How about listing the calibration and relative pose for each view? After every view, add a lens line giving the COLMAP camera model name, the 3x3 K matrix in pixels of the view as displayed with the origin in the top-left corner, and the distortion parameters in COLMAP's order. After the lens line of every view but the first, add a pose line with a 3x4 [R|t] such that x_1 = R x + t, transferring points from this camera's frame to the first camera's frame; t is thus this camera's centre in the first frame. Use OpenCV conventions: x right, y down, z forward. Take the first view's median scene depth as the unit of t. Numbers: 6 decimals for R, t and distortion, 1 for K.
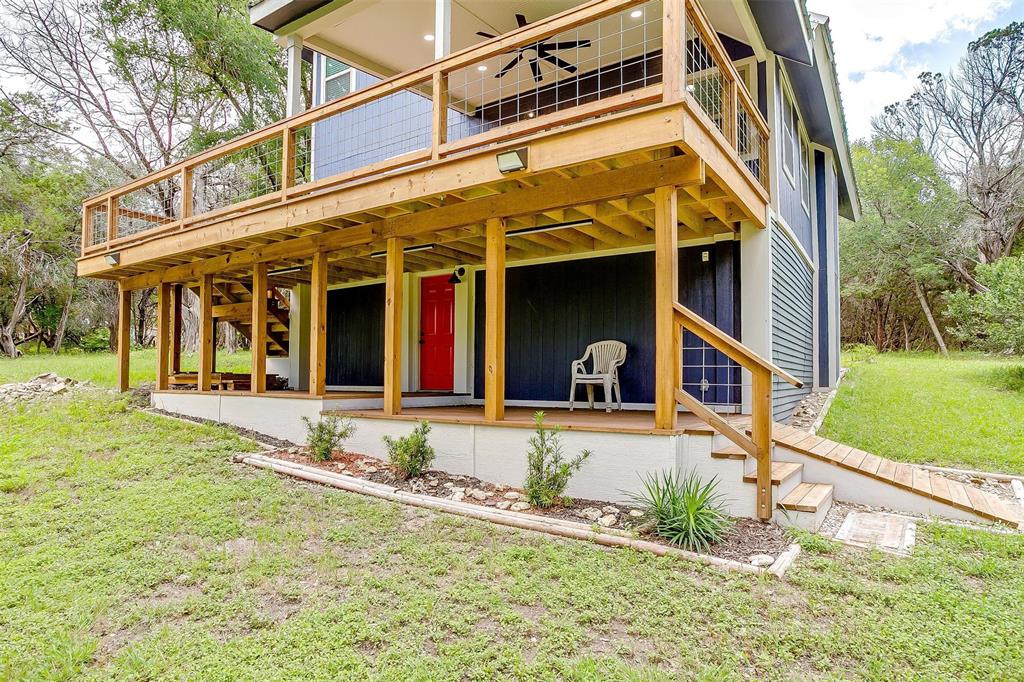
lens RADIAL K [[591.1, 0, 510.4], [0, 591.1, 344.4], [0, 0, 1]] dist [-0.000754, -0.000095]
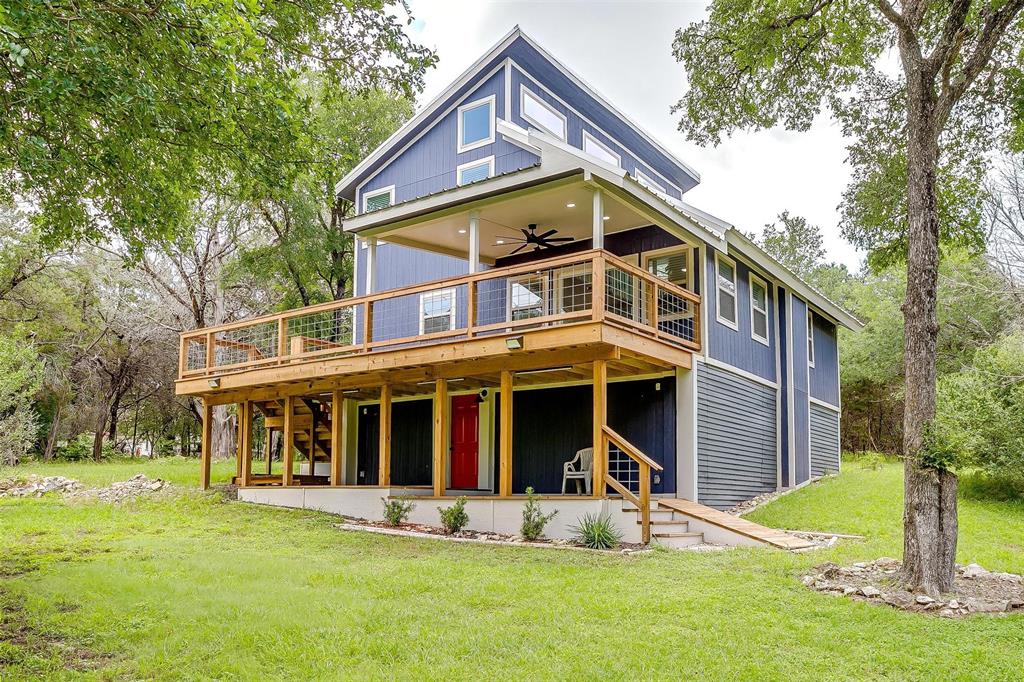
lens RADIAL K [[802.9, 0, 490.8], [0, 802.9, 306.6], [0, 0, 1]] dist [-0.006097, -0.001679]
pose [[0.997621, -0.011091, -0.068046, 0.075980], [-0.001430, 0.983435, -0.181257, 0.012056], [0.068930, 0.180923, 0.981079, -1.086512]]
